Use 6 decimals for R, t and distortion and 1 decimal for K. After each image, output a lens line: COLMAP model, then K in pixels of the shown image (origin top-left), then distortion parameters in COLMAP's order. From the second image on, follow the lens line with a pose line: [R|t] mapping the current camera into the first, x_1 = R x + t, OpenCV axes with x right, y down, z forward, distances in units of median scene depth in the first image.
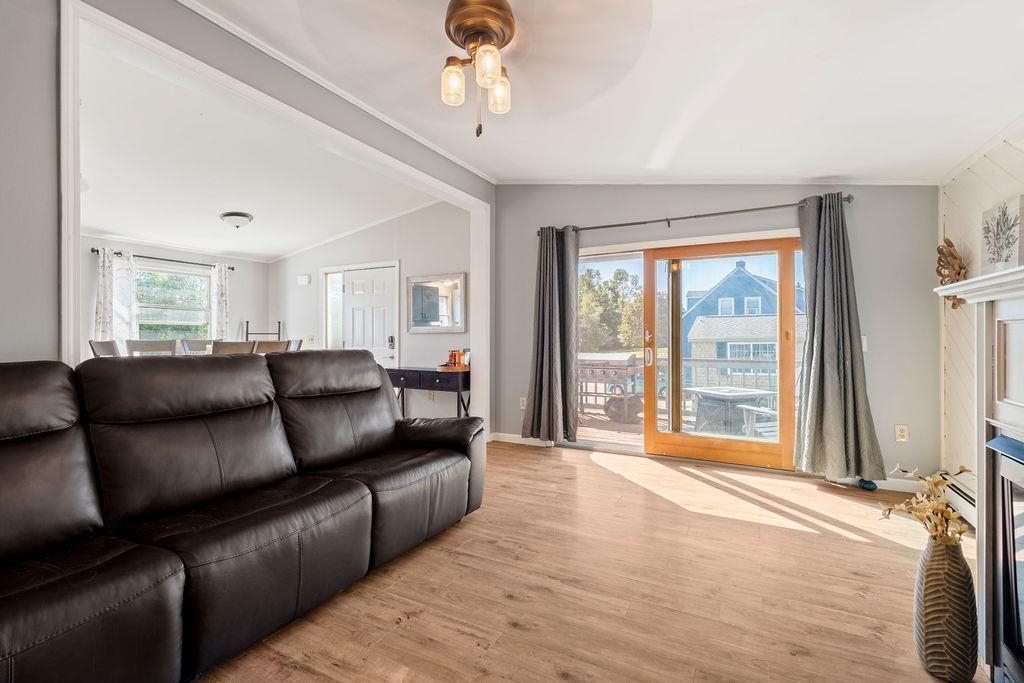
lens RADIAL K [[451.4, 0, 520.3], [0, 451.4, 336.4], [0, 0, 1]] dist [-0.005479, 0.001890]
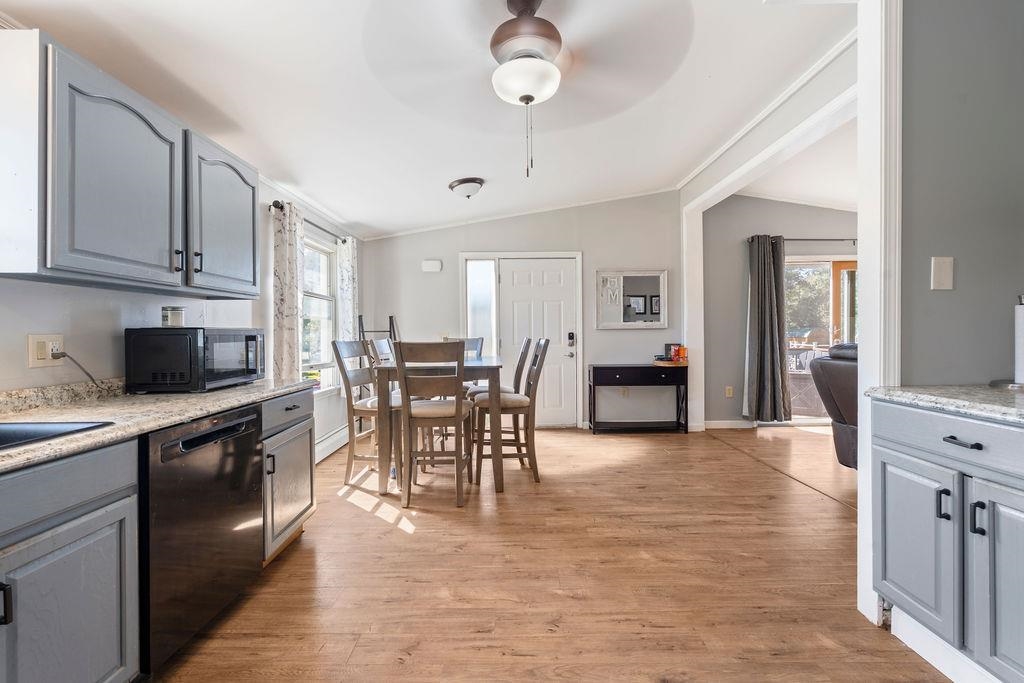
lens RADIAL K [[451.4, 0, 514.4], [0, 451.4, 338.4], [0, 0, 1]] dist [-0.005479, 0.001890]
pose [[0.887447, -0.012919, 0.460728, -0.829510], [0.009518, 0.999908, 0.009705, 0.001755], [-0.460811, -0.004228, 0.887488, 0.224399]]
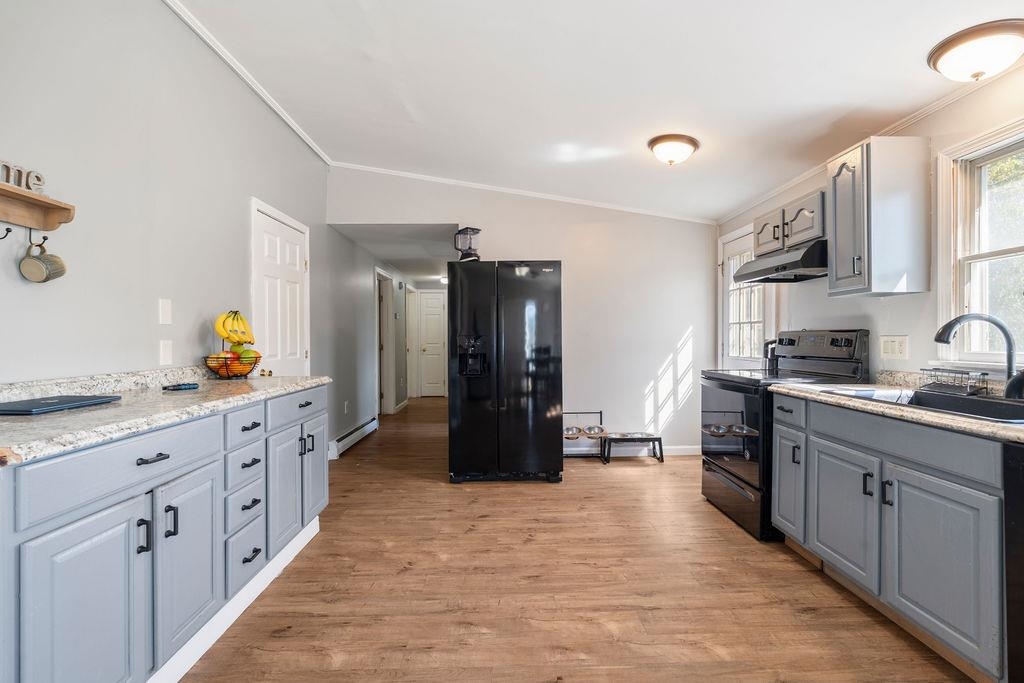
lens RADIAL K [[471.3, 0, 505.7], [0, 471.3, 339.2], [0, 0, 1]] dist [-0.002745, 0.001041]
pose [[-0.880258, 0.002345, -0.474489, 0.709594], [0.001749, 0.999997, 0.001698, -0.004775], [0.474492, 0.000665, -0.880260, 2.436096]]
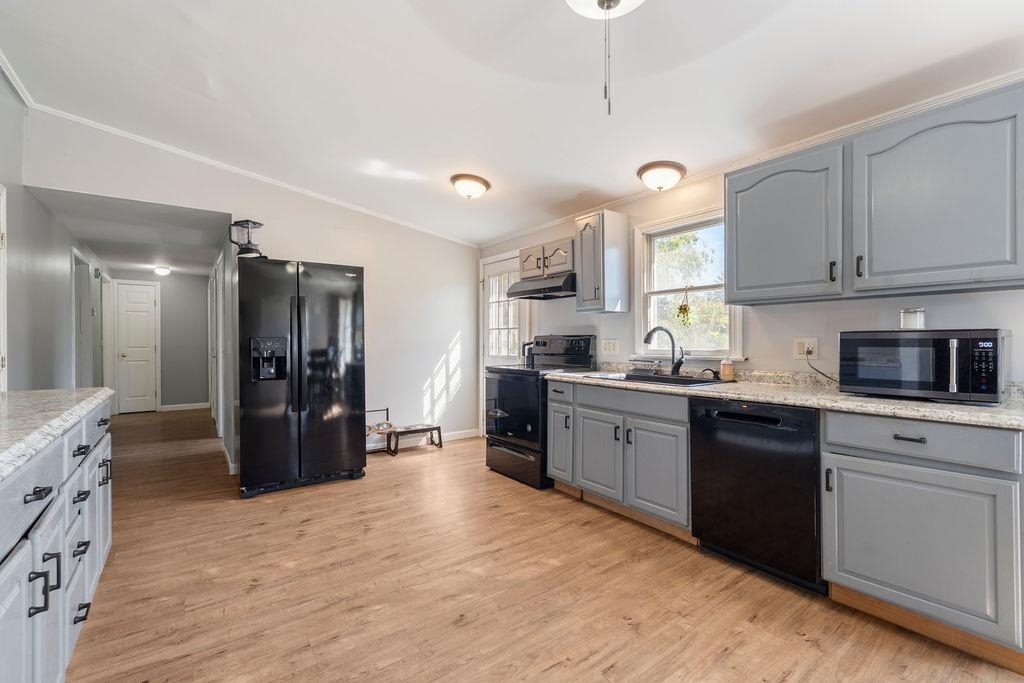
lens RADIAL K [[451.4, 0, 515.7], [0, 451.4, 338.8], [0, 0, 1]] dist [-0.005479, 0.001890]
pose [[-0.448000, -0.004181, -0.894024, 1.353619], [0.000181, 0.999989, -0.004767, -0.002194], [0.894034, -0.002297, -0.447994, 2.180949]]
